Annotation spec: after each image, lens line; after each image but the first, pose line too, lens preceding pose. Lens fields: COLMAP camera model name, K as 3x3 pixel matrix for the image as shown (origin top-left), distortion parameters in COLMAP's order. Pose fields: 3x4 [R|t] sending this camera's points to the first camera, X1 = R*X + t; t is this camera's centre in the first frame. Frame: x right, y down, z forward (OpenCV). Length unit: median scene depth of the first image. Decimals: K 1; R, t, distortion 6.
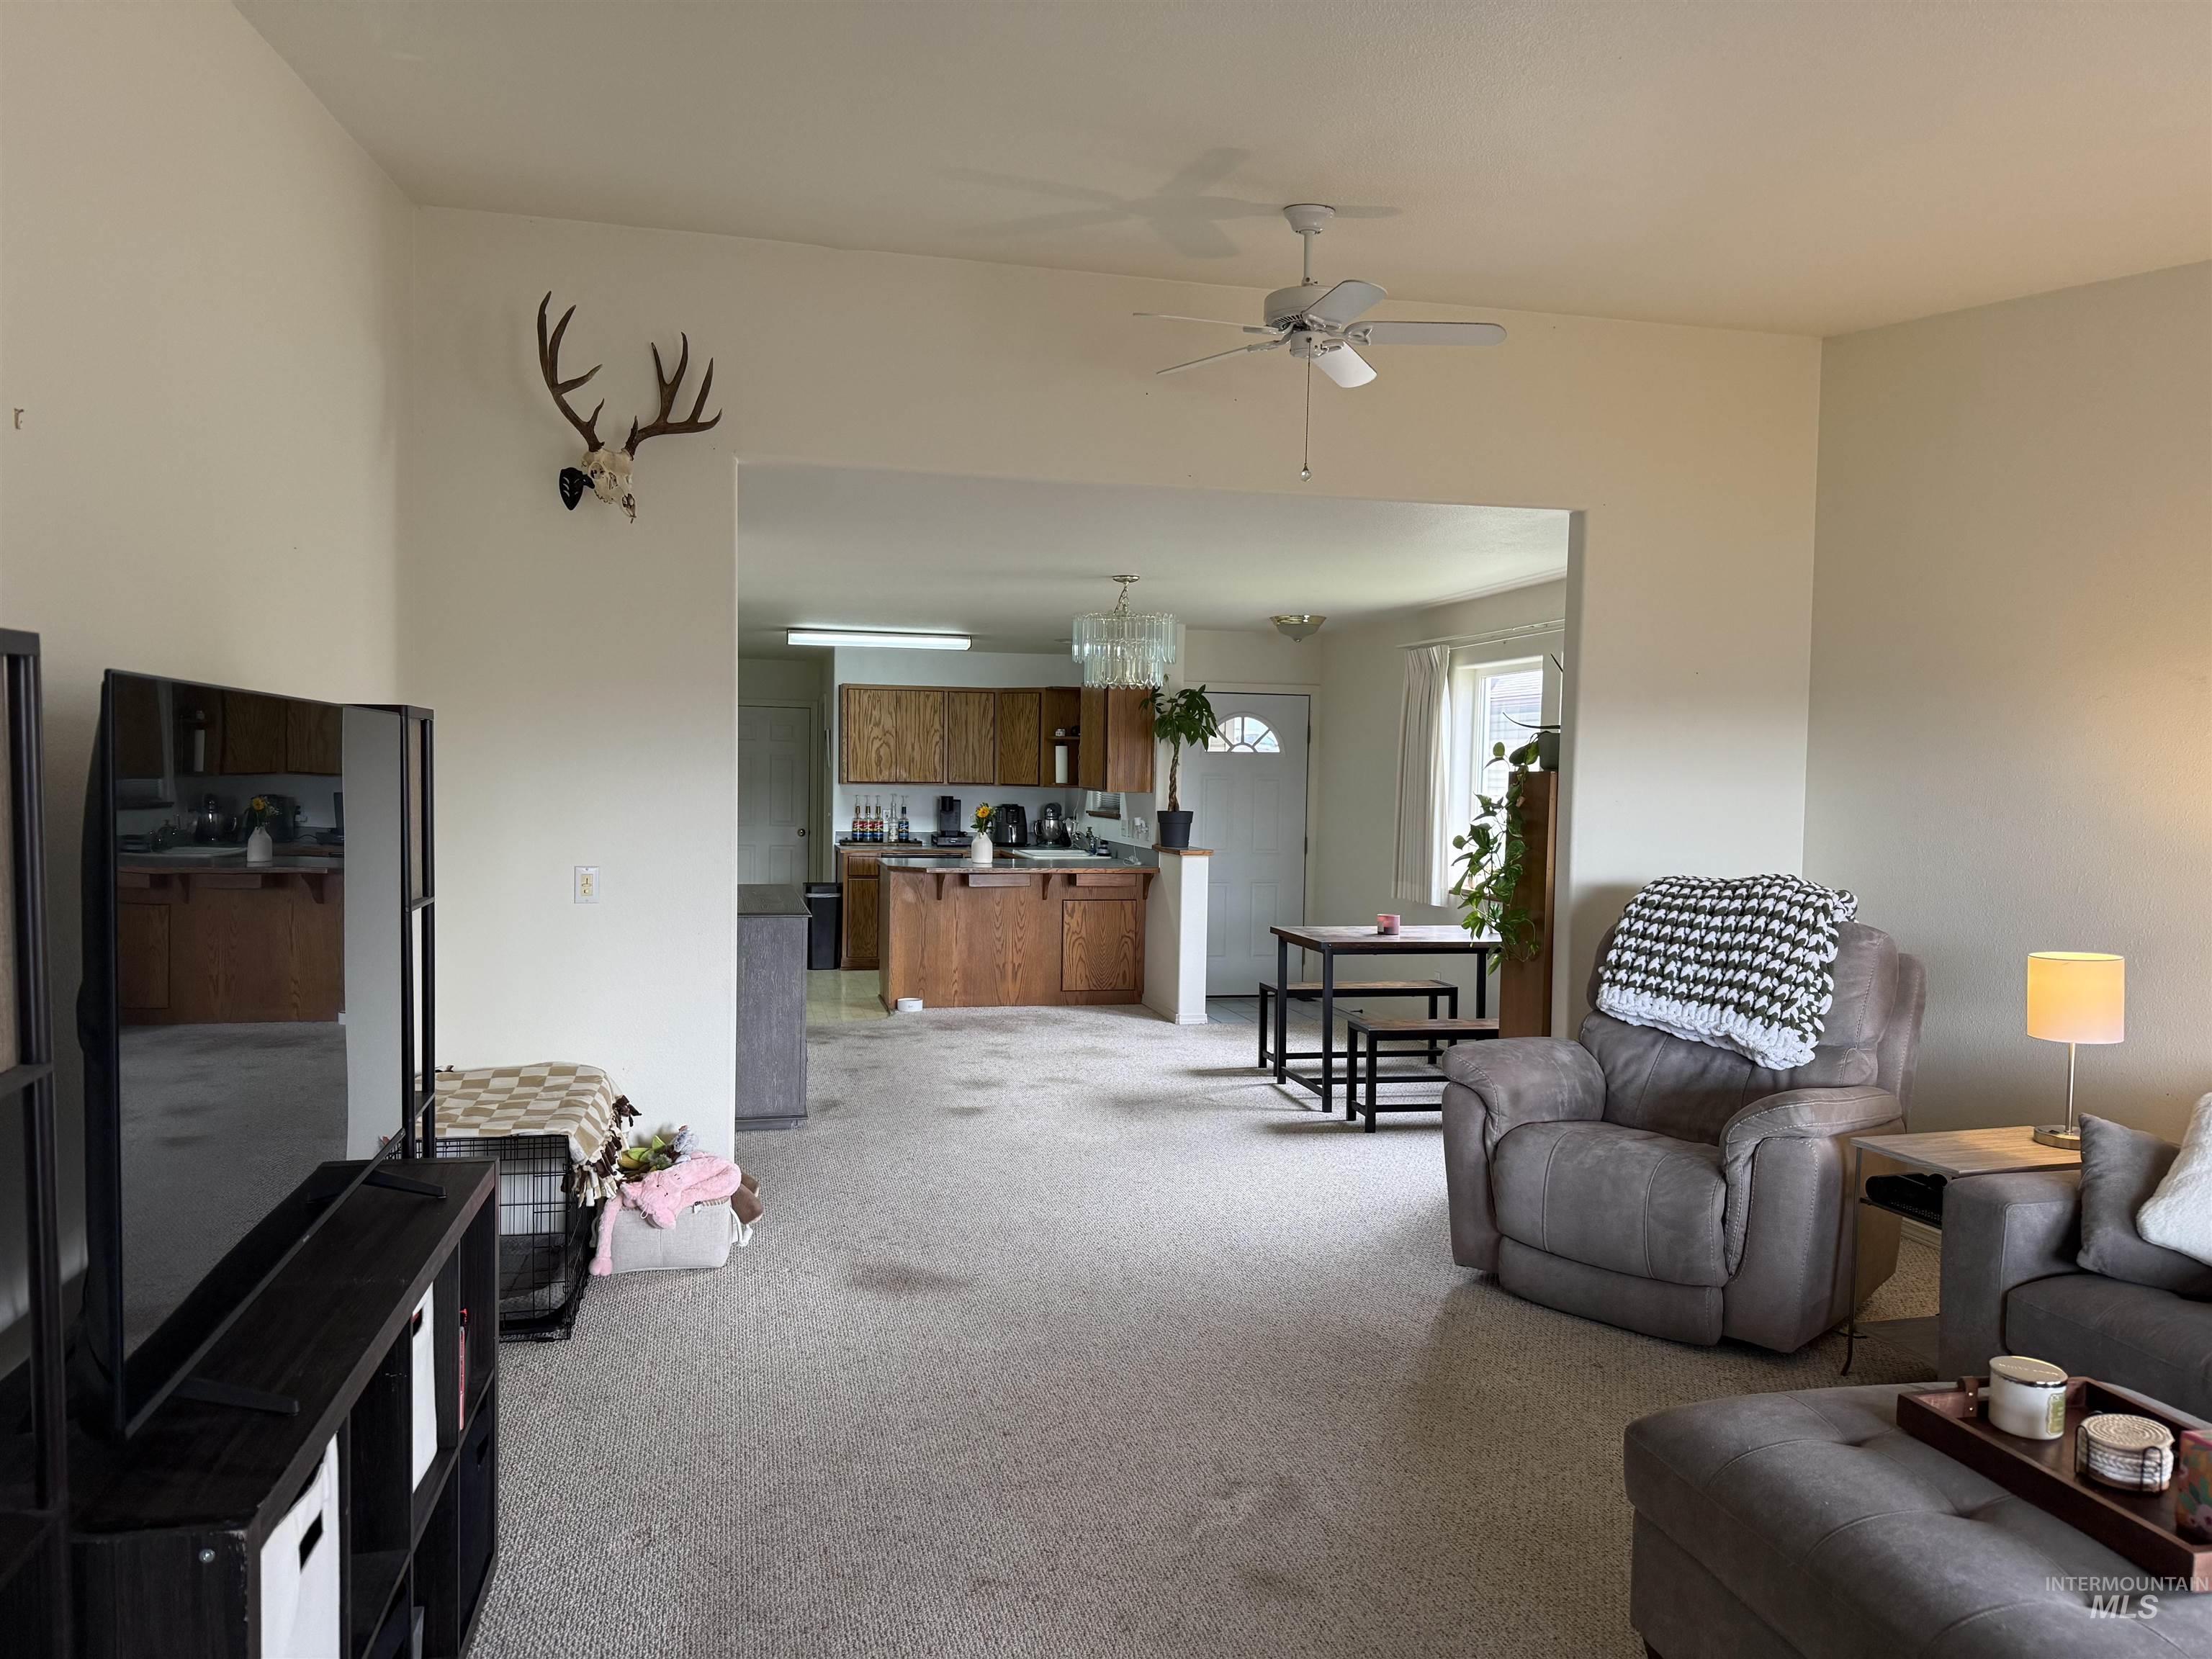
lens RADIAL K [[1553.9, 0, 1102.3], [0, 1553.9, 837.2], [0, 0, 1]] dist [0.168066, -0.298180]
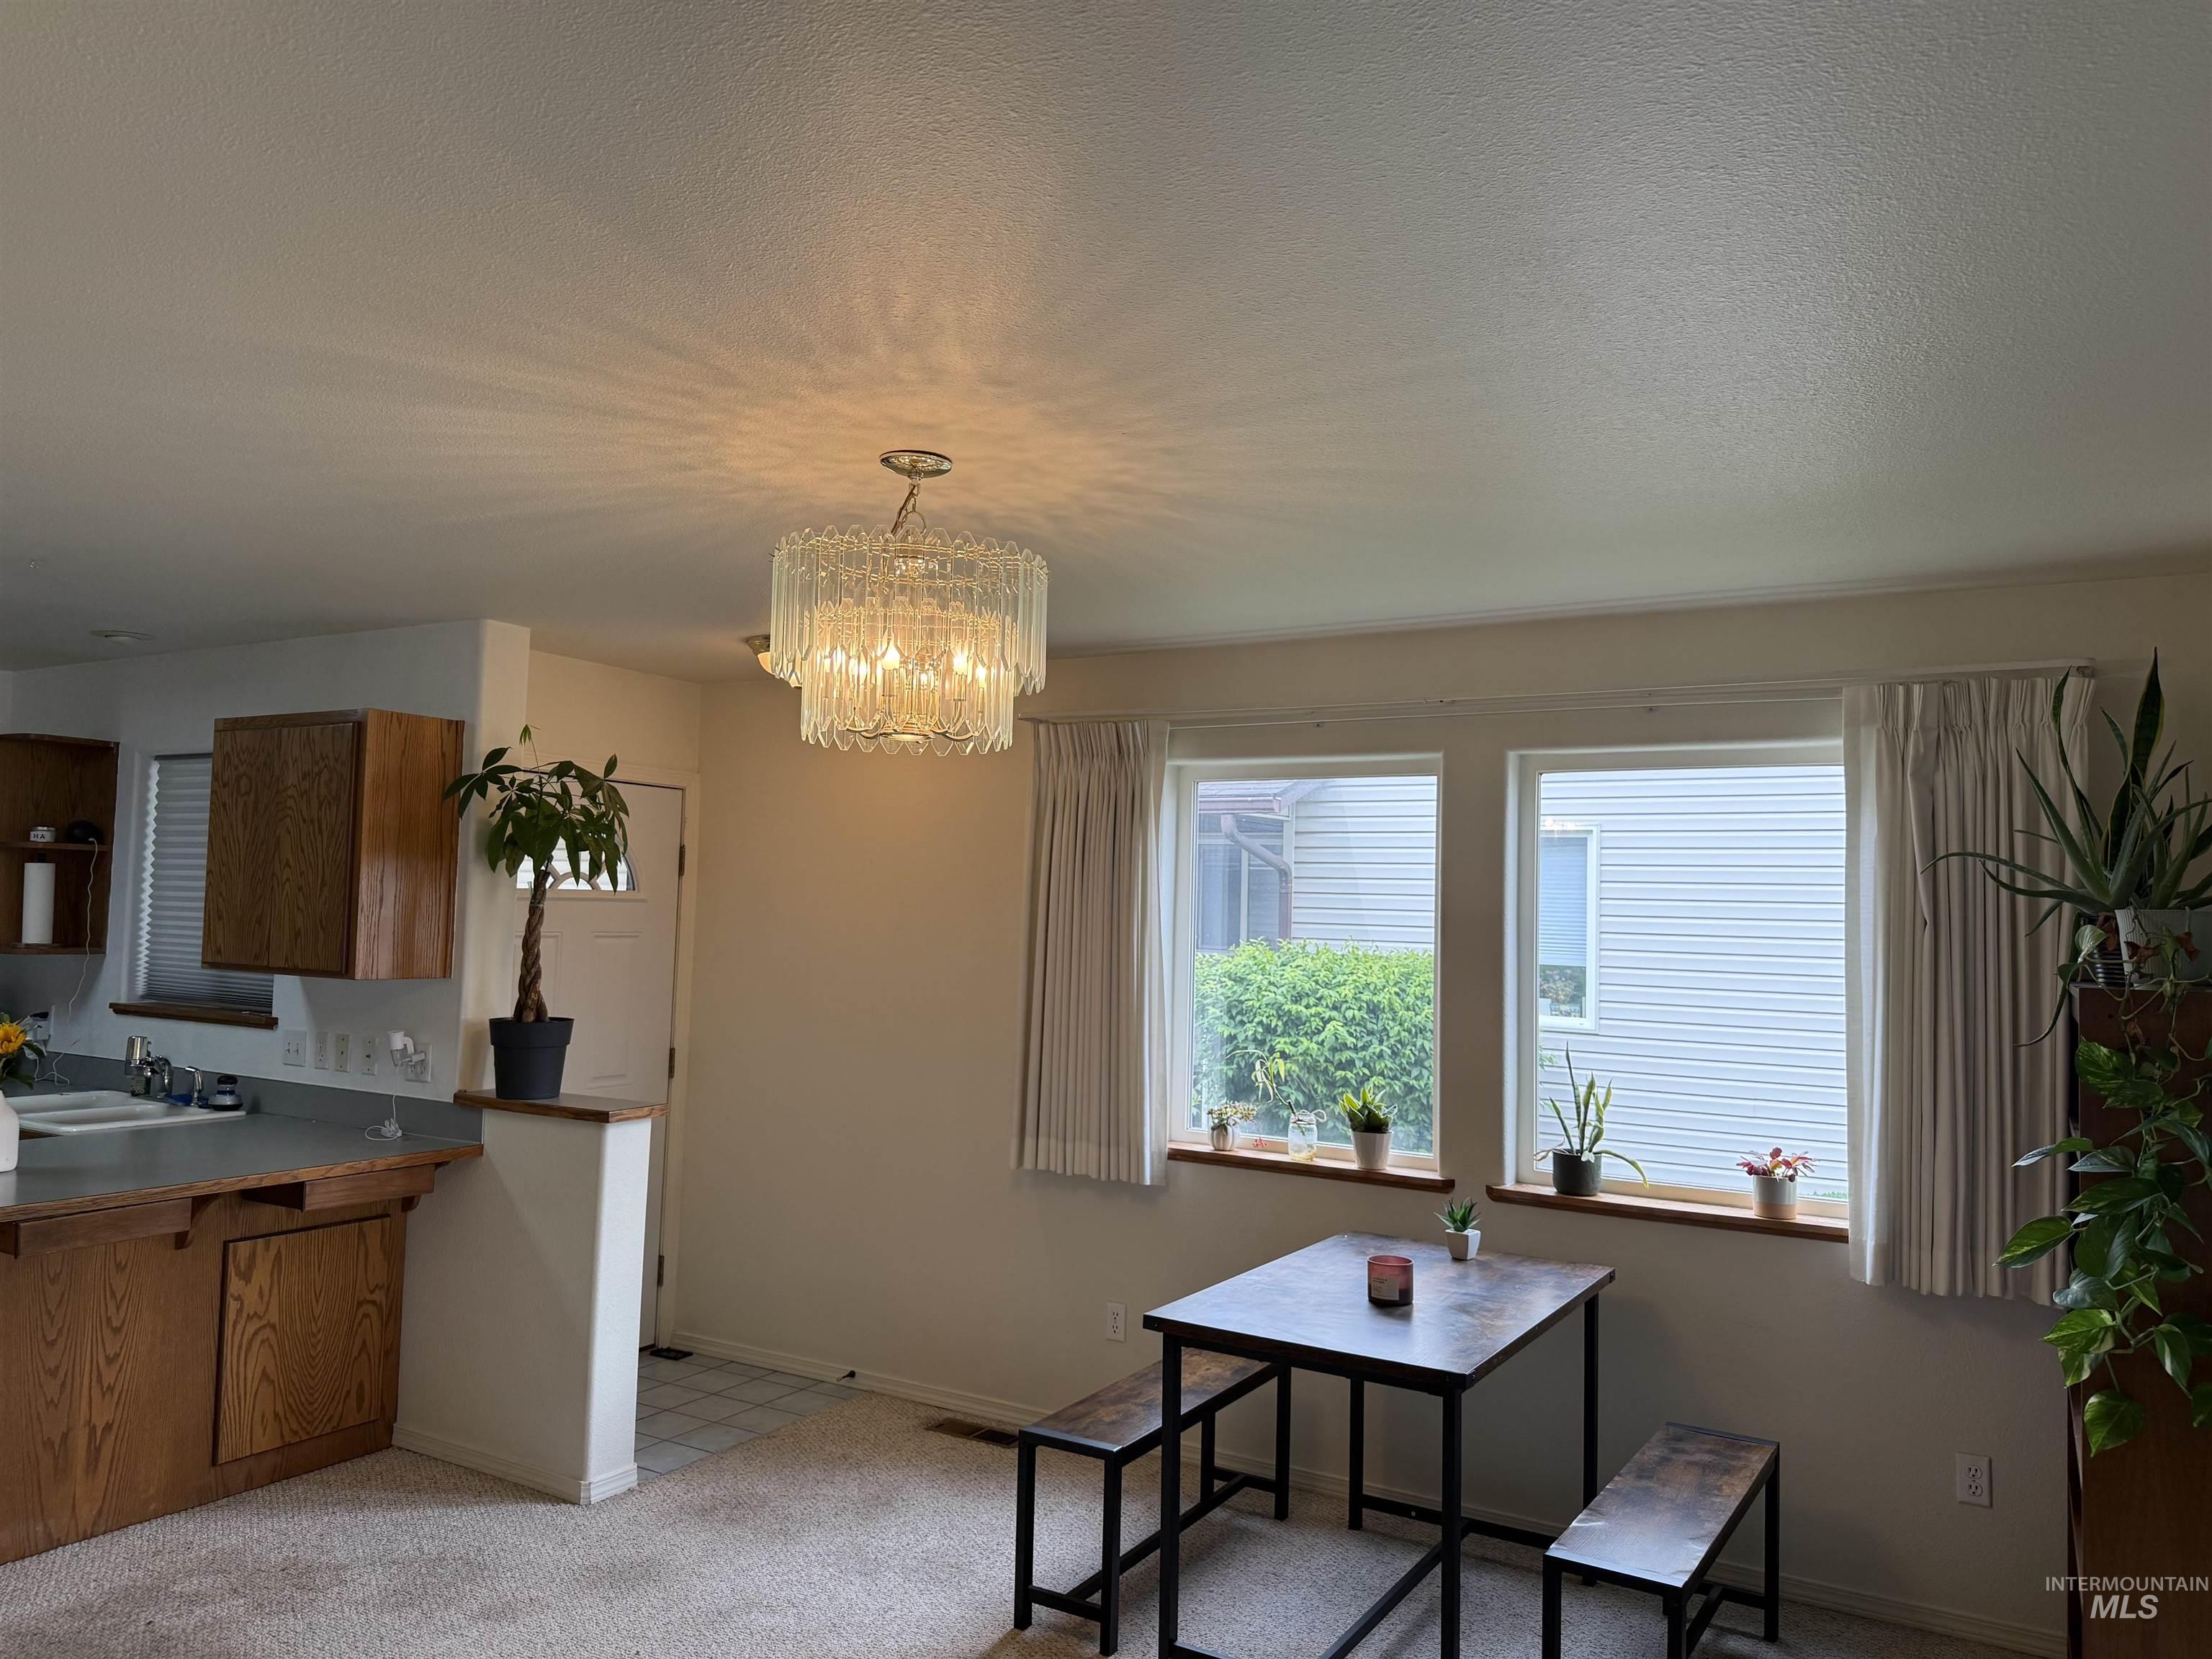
lens RADIAL K [[1579.3, 0, 1125.0], [0, 1579.3, 822.9], [0, 0, 1]] dist [0.029806, -0.041750]
pose [[0.693554, 0.043245, 0.719106, -0.167371], [0.015419, 0.997077, -0.074832, -0.035802], [-0.720240, 0.062988, 0.690860, 0.520635]]
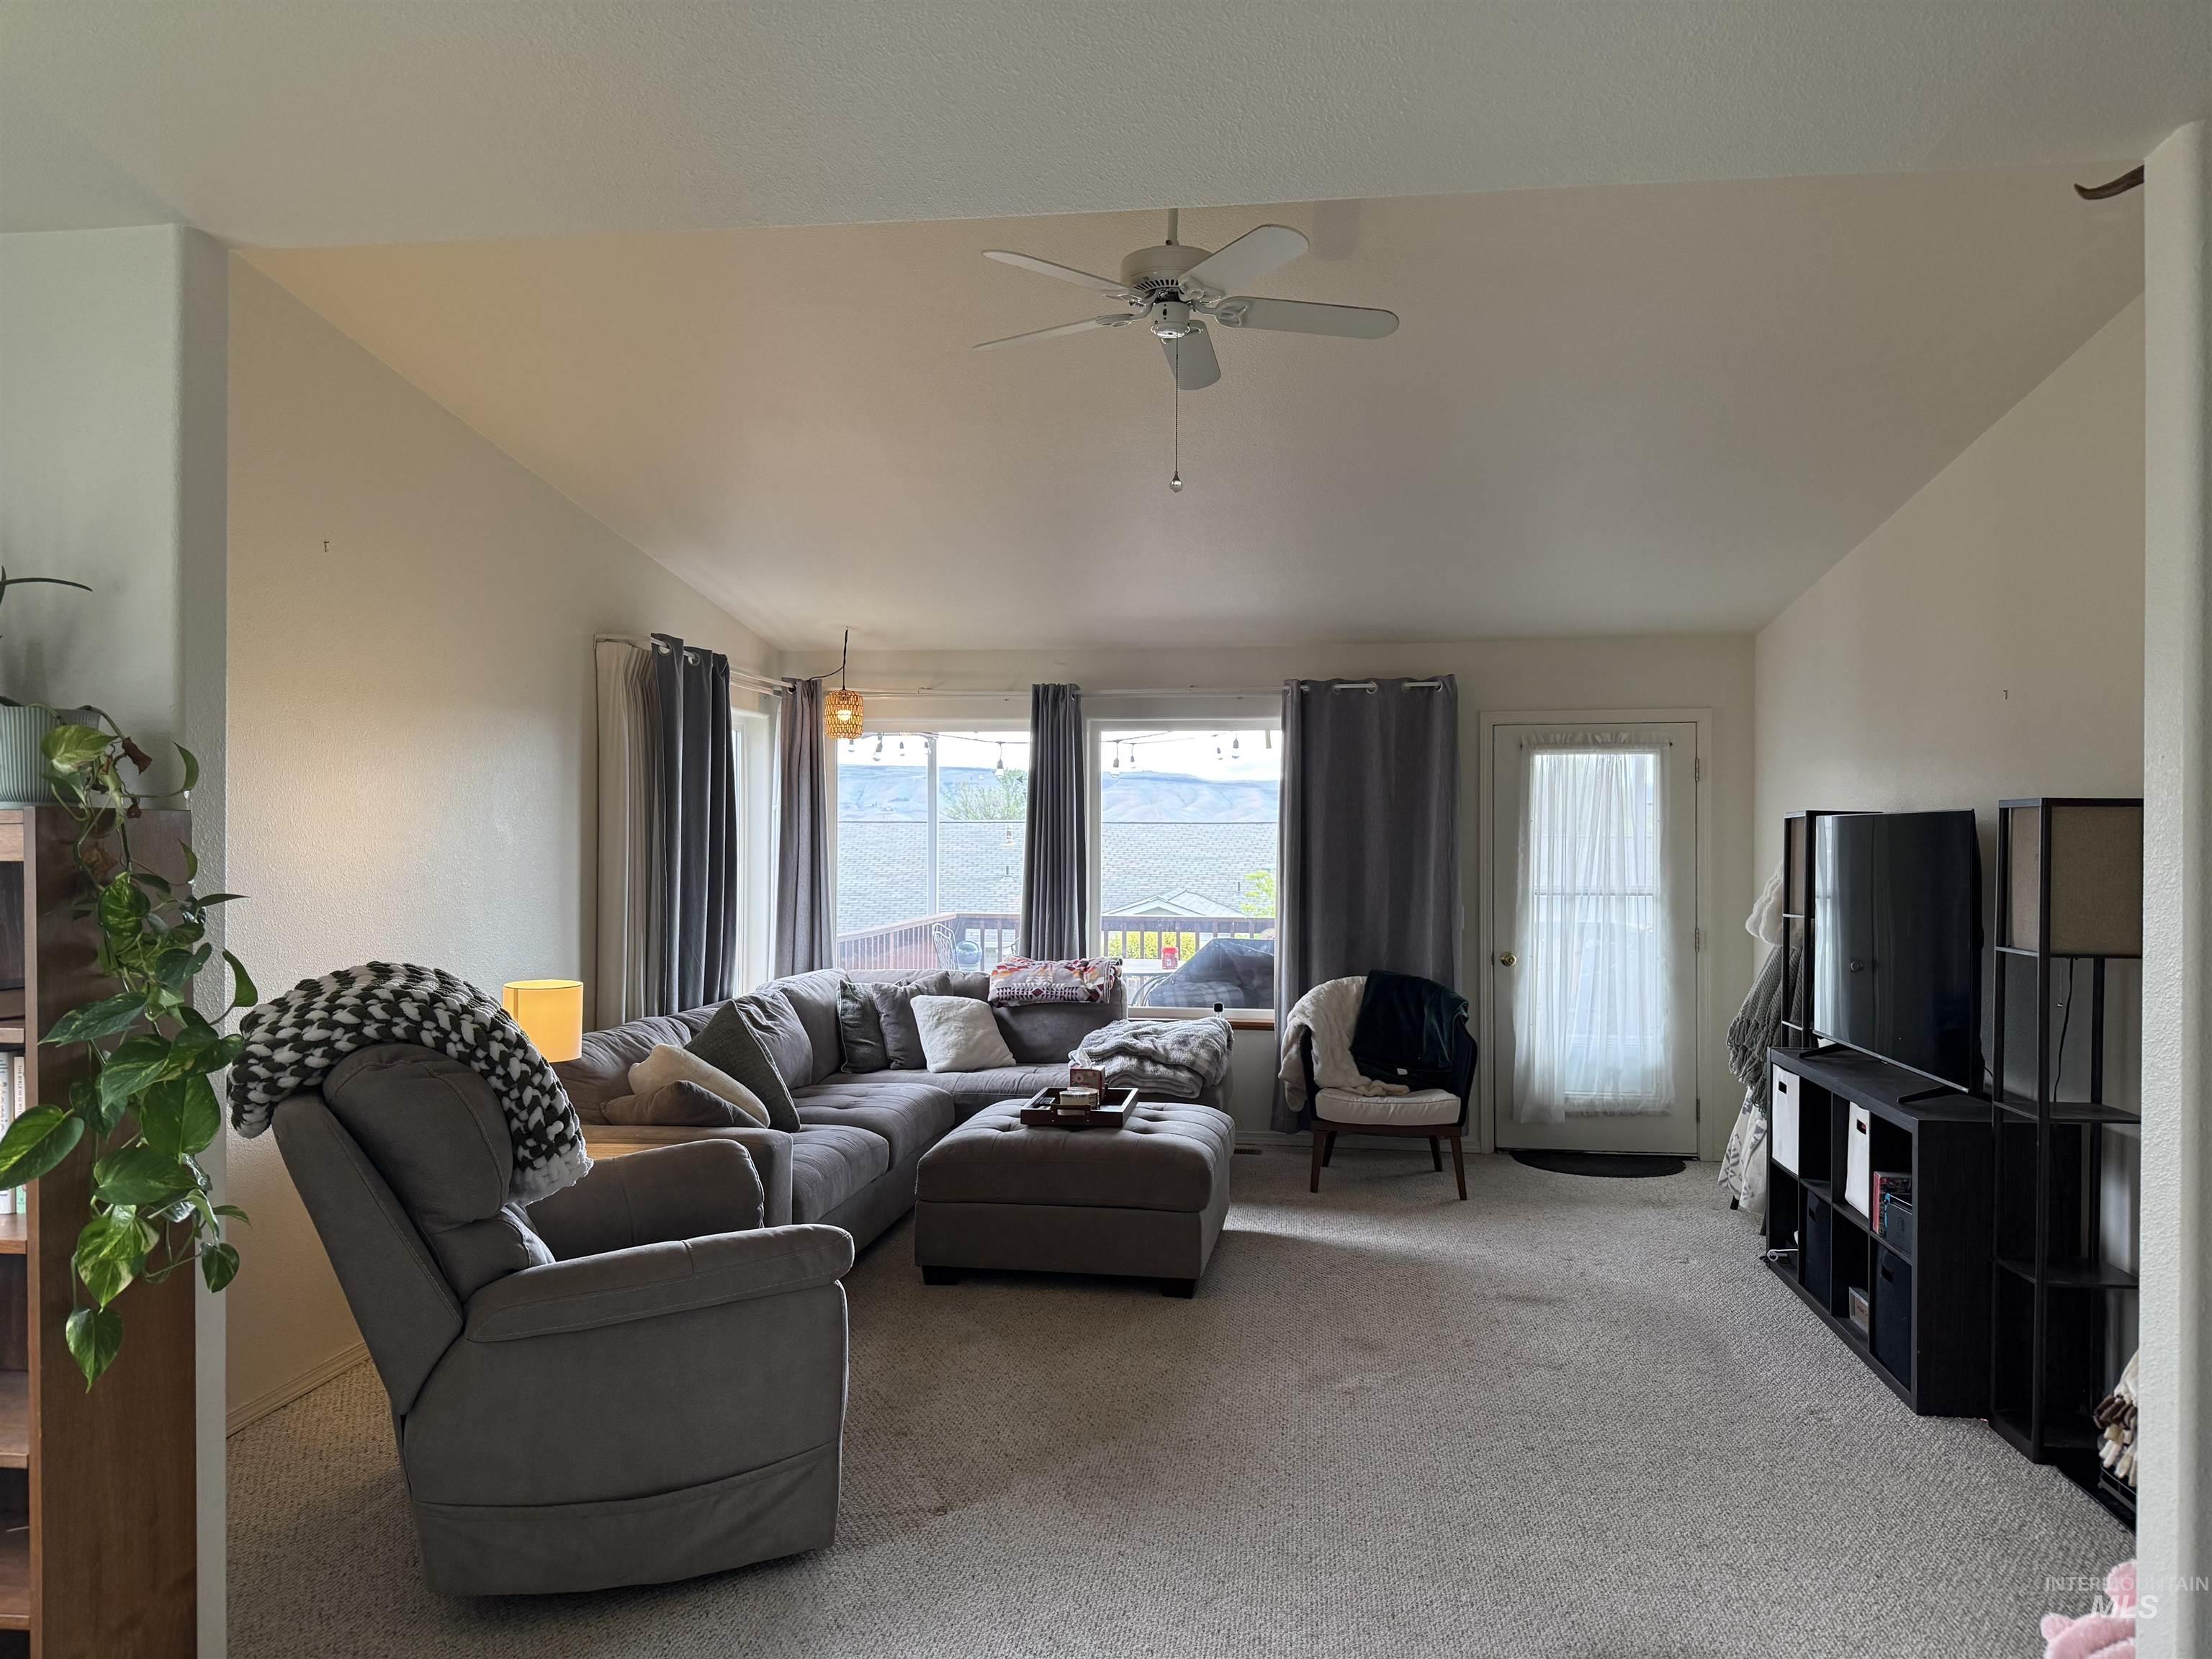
lens RADIAL K [[1553.9, 0, 1102.3], [0, 1553.9, 837.2], [0, 0, 1]] dist [0.168066, -0.298180]
pose [[-0.935722, -0.024352, 0.351896, -0.055991], [-0.008268, 0.998854, 0.047136, -0.032489], [-0.352641, 0.041196, -0.934851, 0.746276]]
